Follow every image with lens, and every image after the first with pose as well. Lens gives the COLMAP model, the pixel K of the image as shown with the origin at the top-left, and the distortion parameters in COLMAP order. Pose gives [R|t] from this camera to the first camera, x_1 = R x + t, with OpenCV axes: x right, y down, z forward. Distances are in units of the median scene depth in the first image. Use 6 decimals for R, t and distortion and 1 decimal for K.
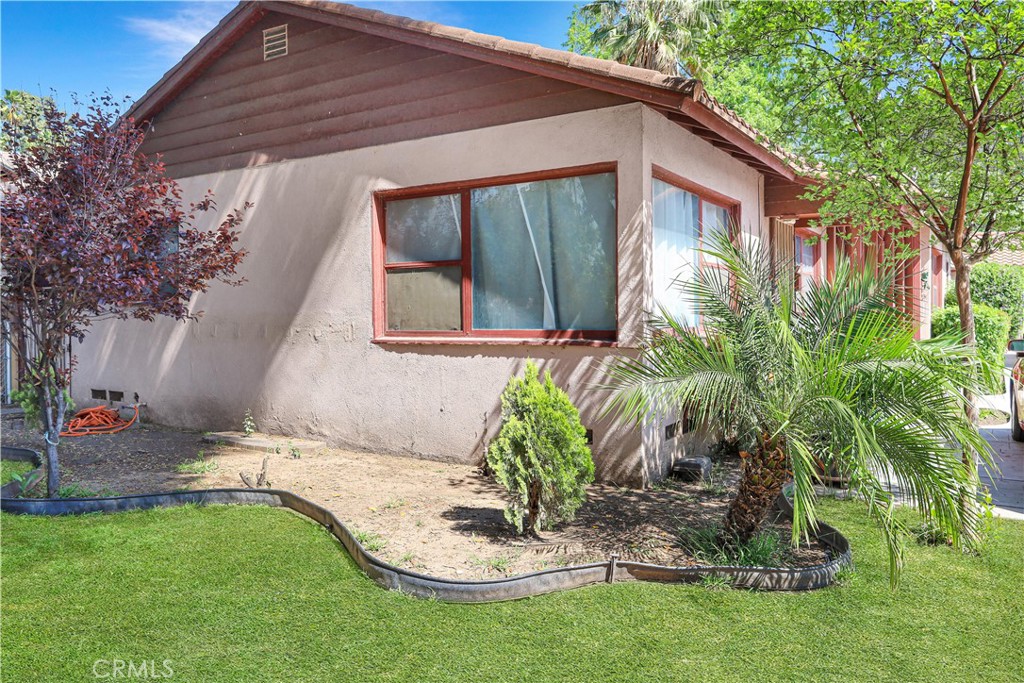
lens RADIAL K [[759.2, 0, 510.9], [0, 759.2, 325.6], [0, 0, 1]] dist [-0.006908, -0.002456]
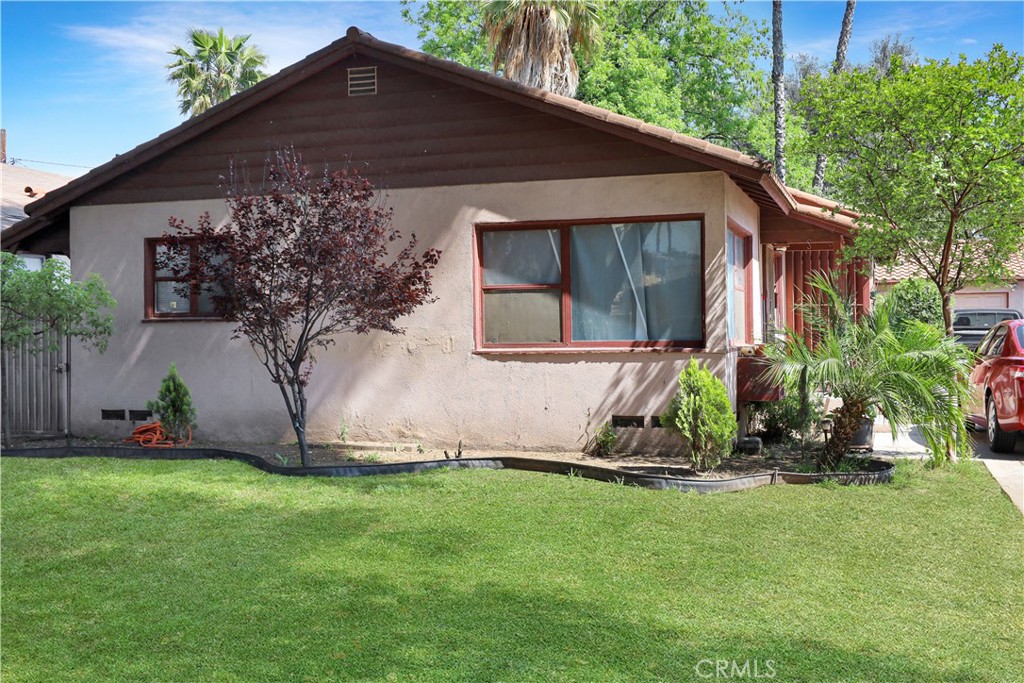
lens RADIAL K [[1105.5, 0, 512.0], [0, 1105.5, 341.5], [0, 0, 1]] dist [0.011780, 0.016038]
pose [[0.970458, -0.005115, 0.241216, -0.554148], [0.007471, 0.999933, -0.008854, 0.019970], [-0.241155, 0.010395, 0.970431, -0.676405]]
